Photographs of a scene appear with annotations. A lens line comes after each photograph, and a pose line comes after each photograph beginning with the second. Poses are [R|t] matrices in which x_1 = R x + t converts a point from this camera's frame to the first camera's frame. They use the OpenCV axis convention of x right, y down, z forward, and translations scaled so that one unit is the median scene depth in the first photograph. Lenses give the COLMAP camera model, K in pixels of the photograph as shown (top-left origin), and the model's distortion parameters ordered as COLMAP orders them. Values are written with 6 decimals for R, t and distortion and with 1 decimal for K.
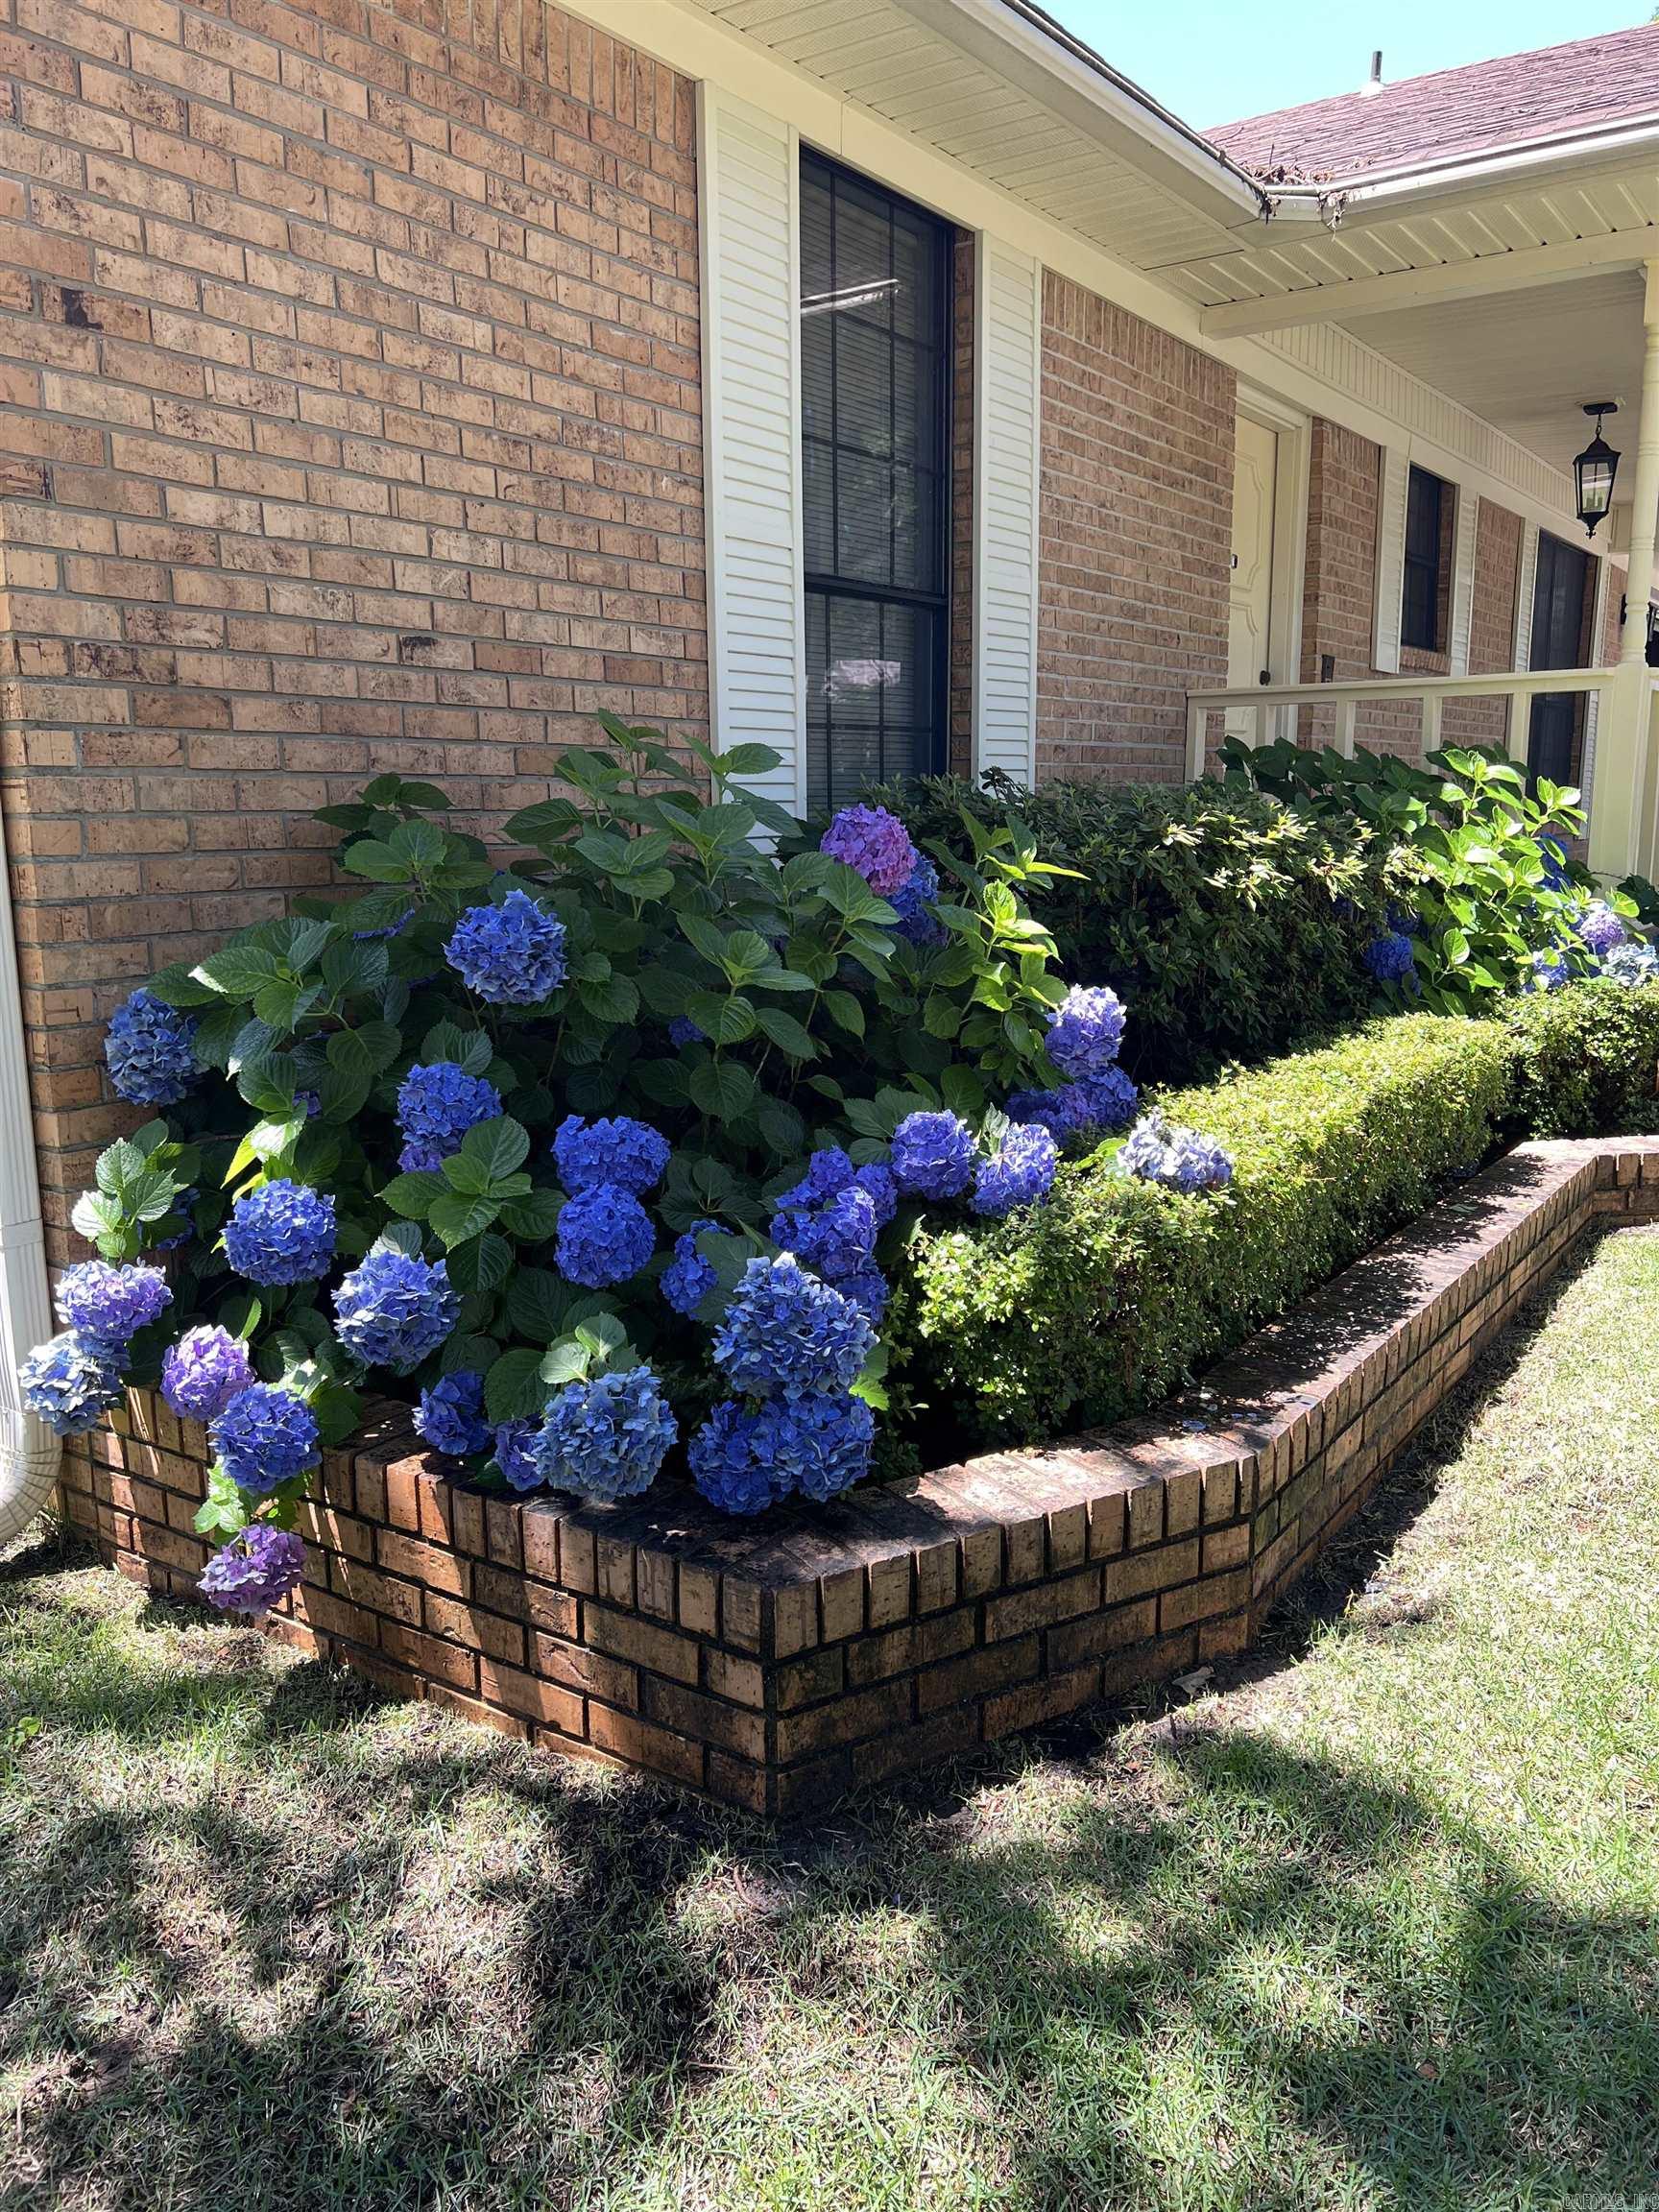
lens RADIAL K [[1677.0, 0, 829.3], [0, 1677.0, 1106.8], [0, 0, 1]] dist [0.002290, 0.000490]
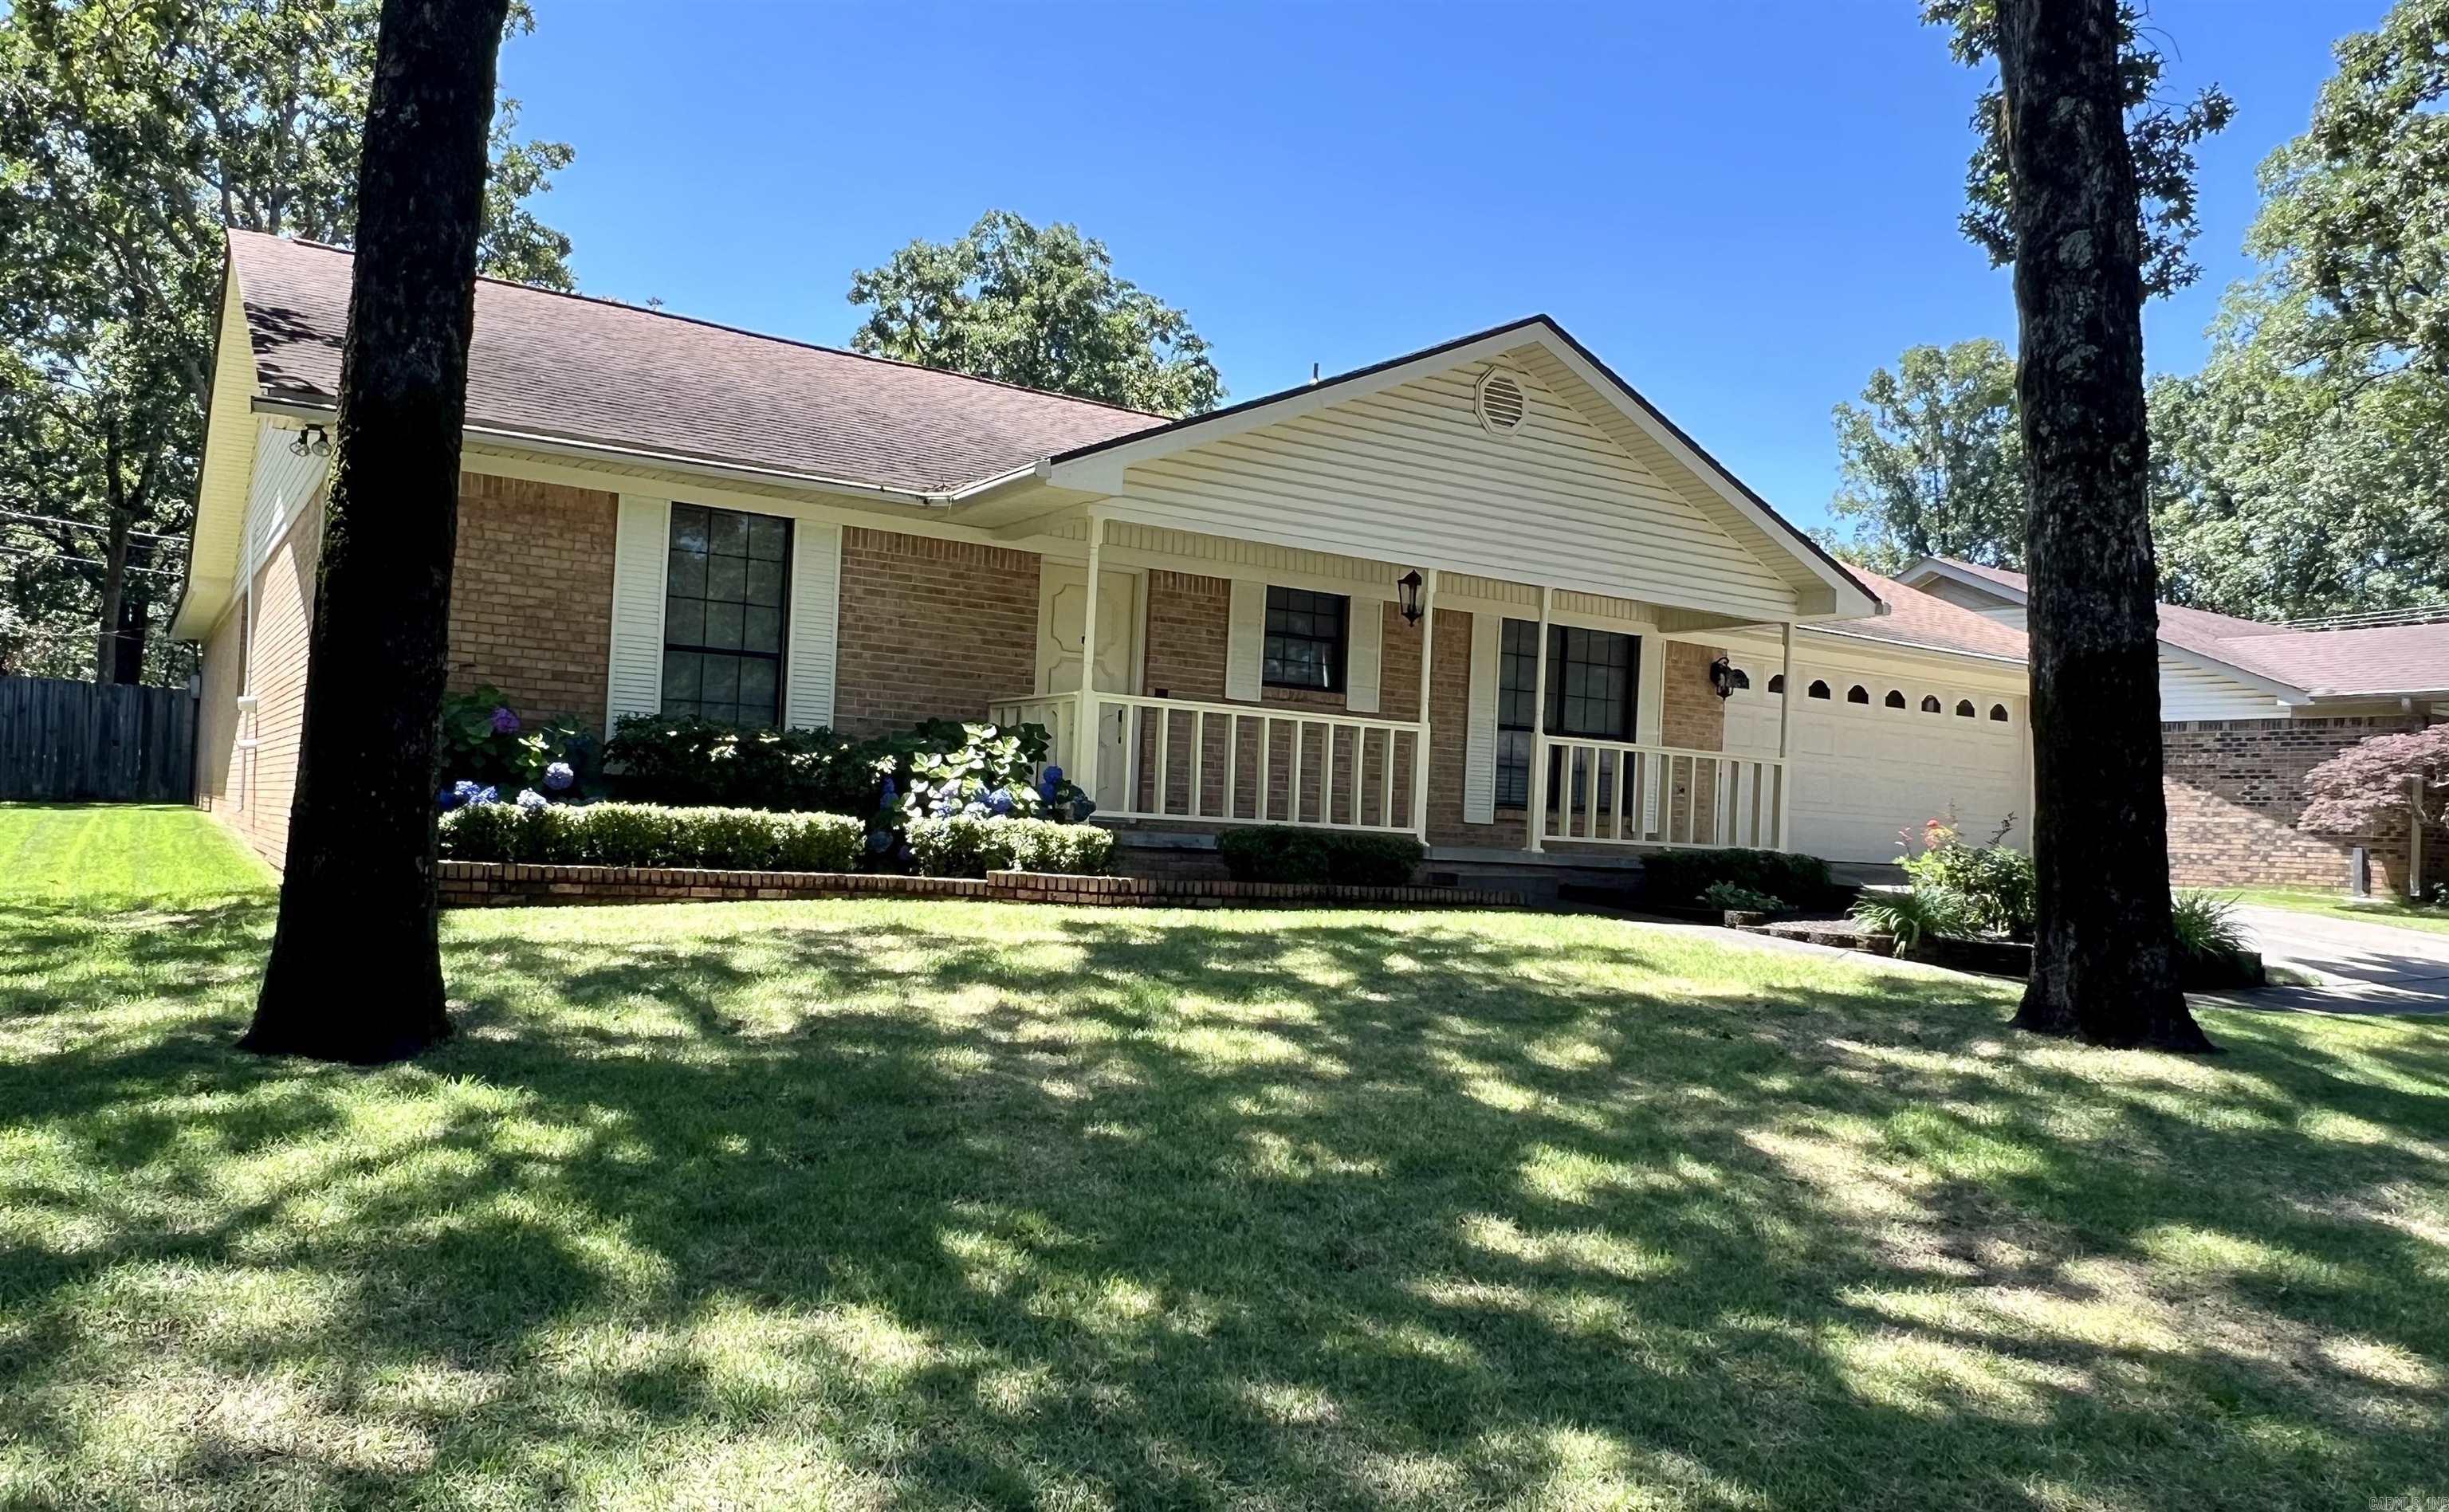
lens RADIAL K [[1743.3, 0, 1224.2], [0, 1743.3, 758.1], [0, 0, 1]] dist [0.000491, 0.000038]
pose [[0.923947, 0.037802, -0.380649, 2.377783], [-0.122829, 0.971727, -0.201642, 0.403119], [0.362264, 0.233061, 0.902467, -1.493591]]
